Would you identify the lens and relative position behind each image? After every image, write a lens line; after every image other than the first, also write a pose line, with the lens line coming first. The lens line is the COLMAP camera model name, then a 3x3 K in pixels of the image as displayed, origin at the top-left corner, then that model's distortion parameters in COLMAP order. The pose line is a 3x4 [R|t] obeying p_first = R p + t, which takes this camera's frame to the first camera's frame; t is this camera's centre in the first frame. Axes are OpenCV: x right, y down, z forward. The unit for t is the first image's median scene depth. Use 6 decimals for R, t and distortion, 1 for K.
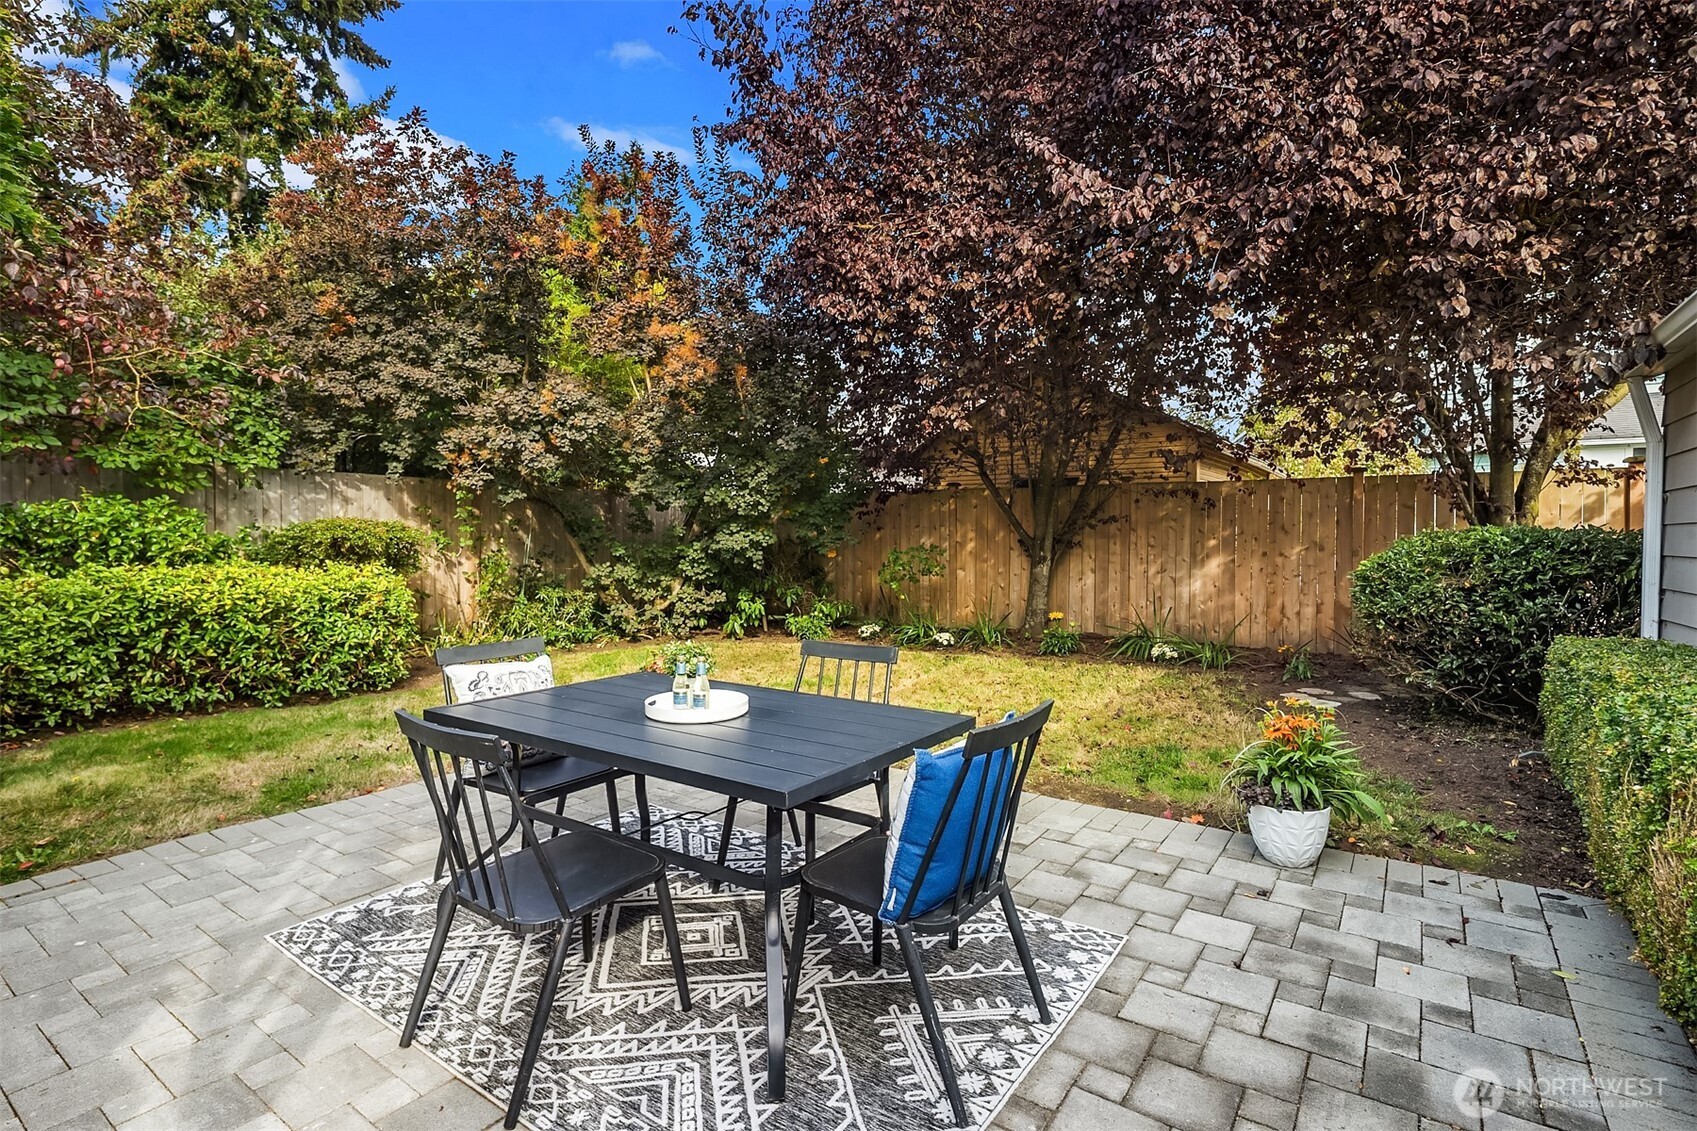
lens RADIAL K [[820.6, 0, 846.6], [0, 820.6, 560.6], [0, 0, 1]] dist [0.003885, 0.000897]
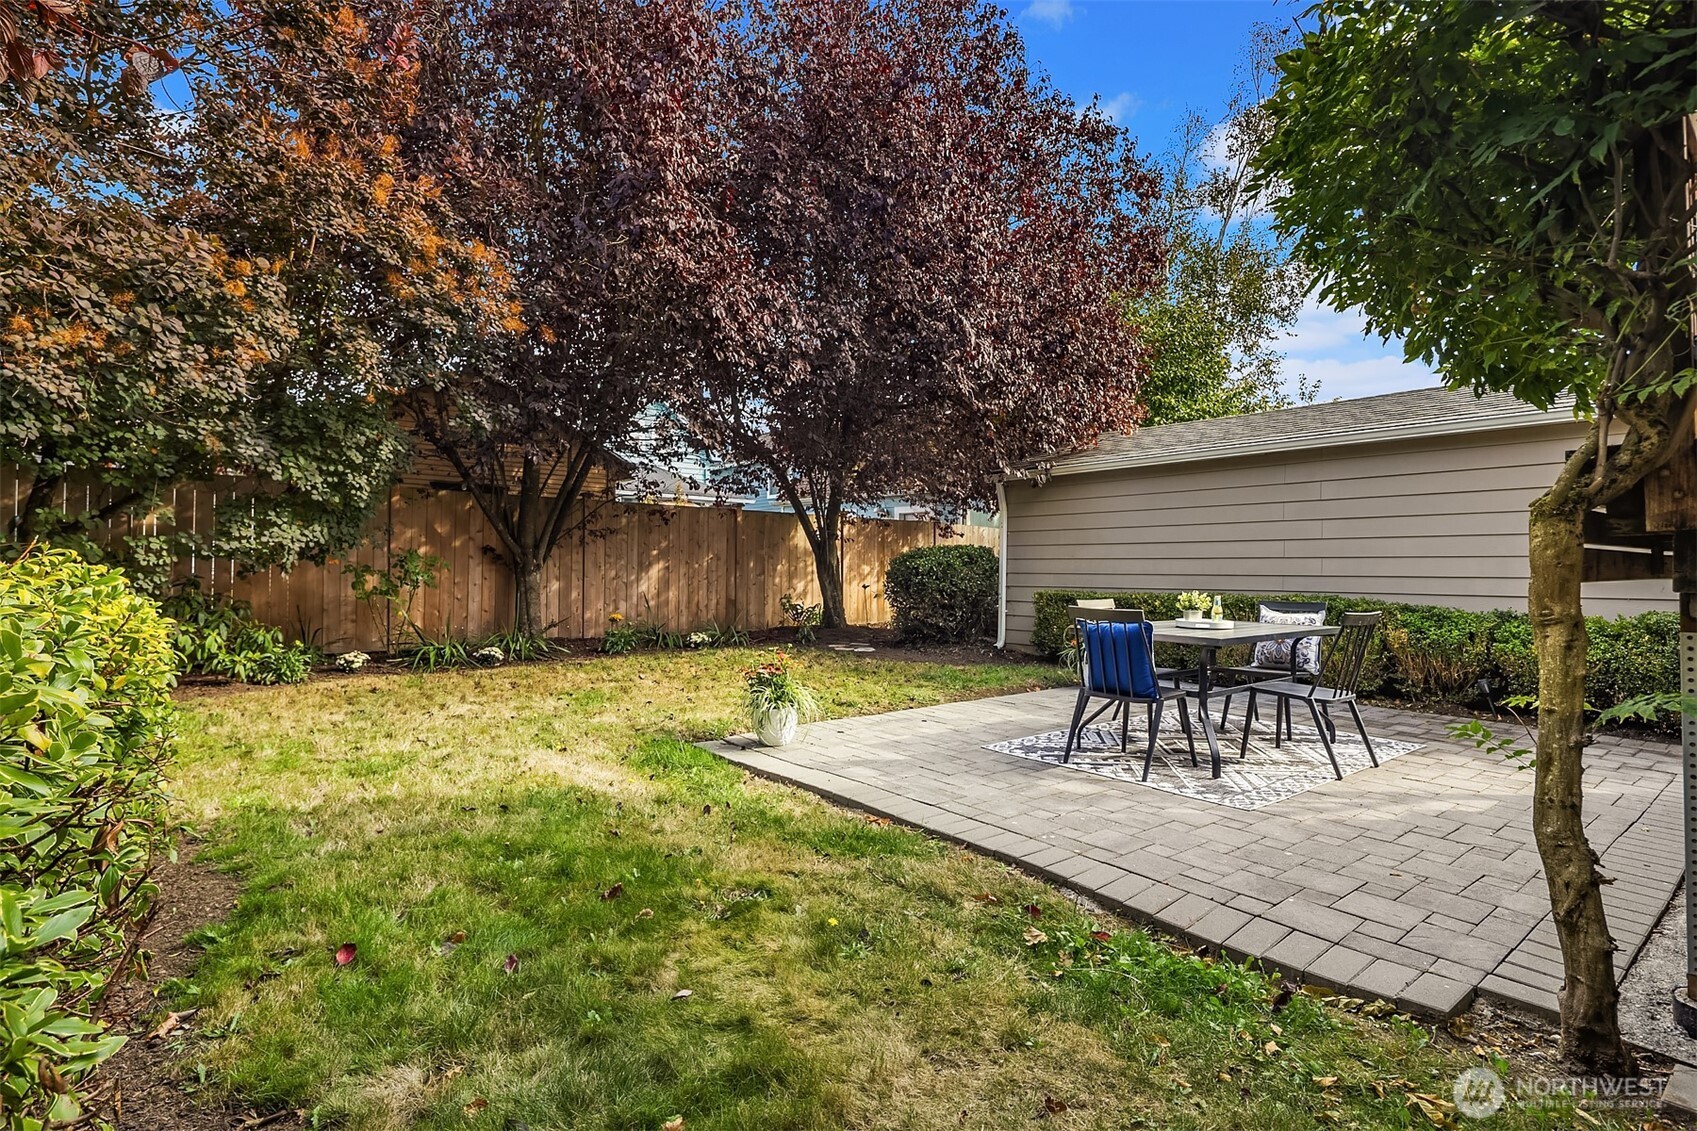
lens RADIAL K [[820.6, 0, 846.7], [0, 820.6, 567.7], [0, 0, 1]] dist [0.003885, 0.000897]
pose [[0.264024, 0.004322, 0.964506, -0.683491], [0.008297, 0.999943, -0.006753, 0.011700], [-0.964480, 0.009786, 0.263973, 0.388447]]
